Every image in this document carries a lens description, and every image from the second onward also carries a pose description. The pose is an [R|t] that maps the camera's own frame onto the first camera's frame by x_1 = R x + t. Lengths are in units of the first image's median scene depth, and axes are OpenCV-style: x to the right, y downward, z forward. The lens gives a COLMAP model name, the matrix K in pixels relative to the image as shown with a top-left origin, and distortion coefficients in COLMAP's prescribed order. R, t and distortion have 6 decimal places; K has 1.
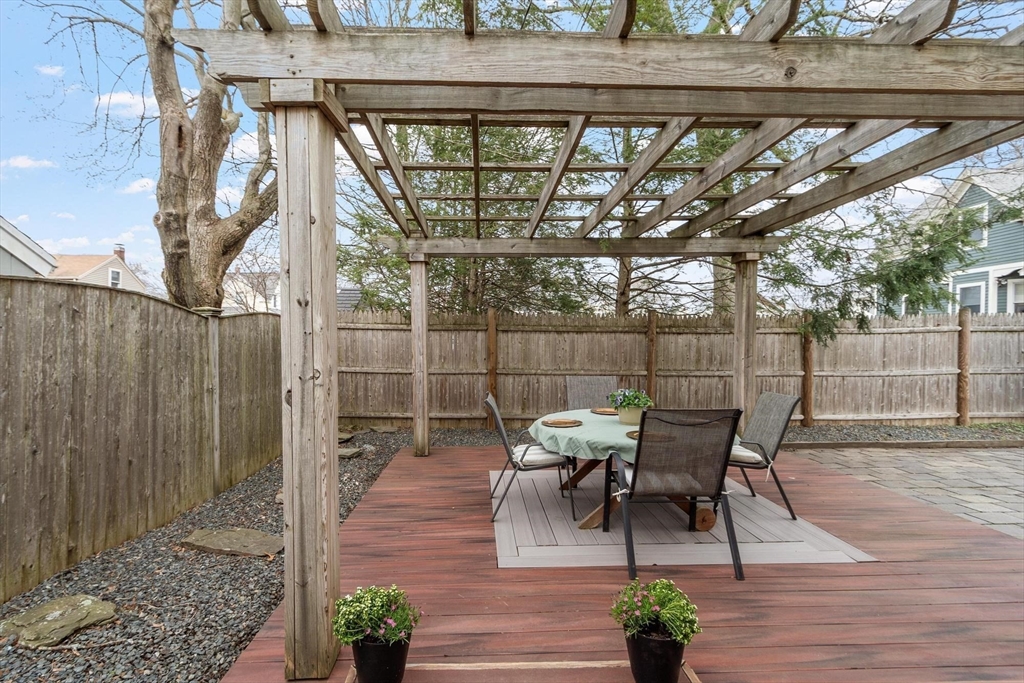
lens RADIAL K [[445.8, 0, 488.8], [0, 445.8, 344.8], [0, 0, 1]] dist [-0.000075, -0.000028]
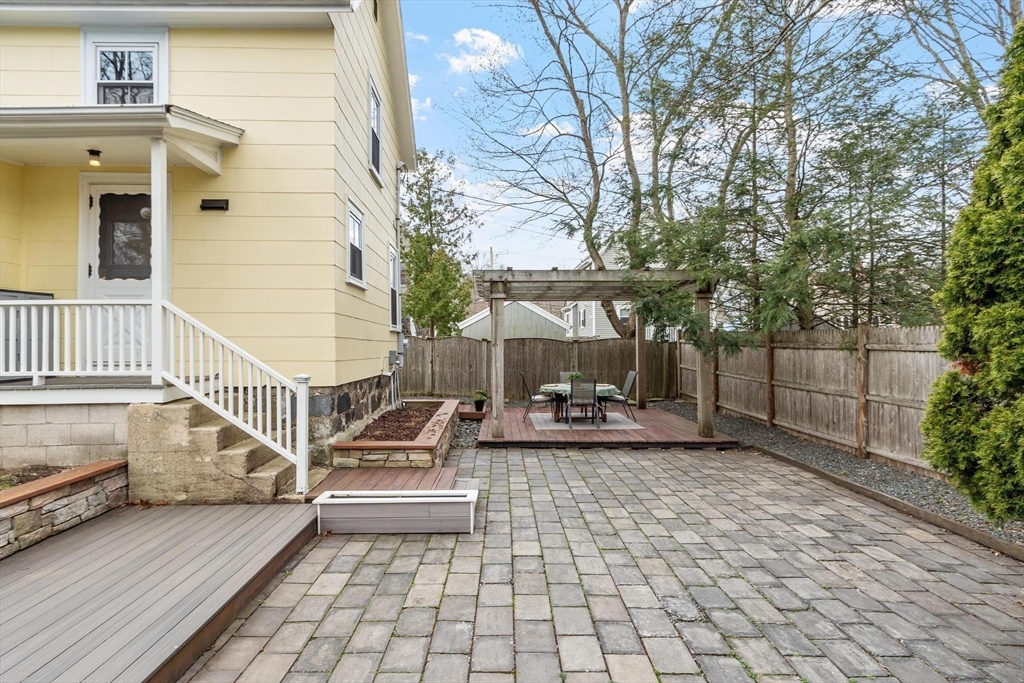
lens RADIAL K [[528.2, 0, 512.0], [0, 528.2, 341.5], [0, 0, 1]] dist [0.000096, 0.000138]
pose [[0.005582, -0.000724, -0.999984, 3.803366], [-0.002626, 0.999996, -0.000739, -0.083199], [0.999981, 0.002630, 0.005580, 0.706438]]
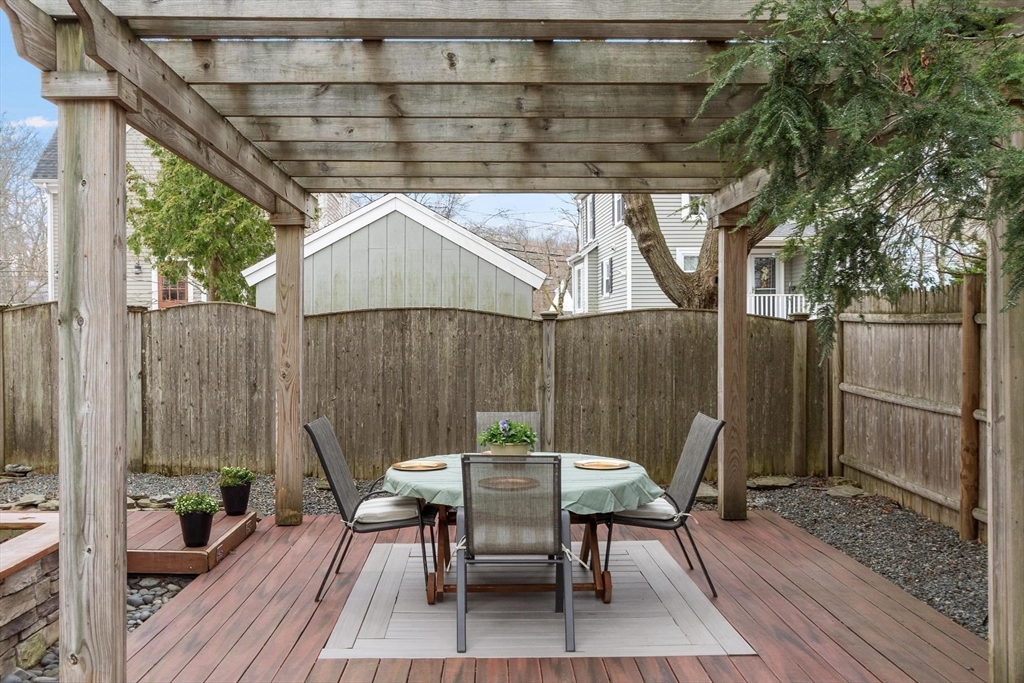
lens RADIAL K [[1063.0, 0, 512.0], [0, 1063.0, 341.5], [0, 0, 1]] dist [-0.012179, -0.019636]
pose [[0.045360, 0.015356, -0.998853, 2.499195], [-0.004850, 0.999873, 0.015152, -0.063832], [0.998959, 0.004157, 0.045428, 1.019386]]
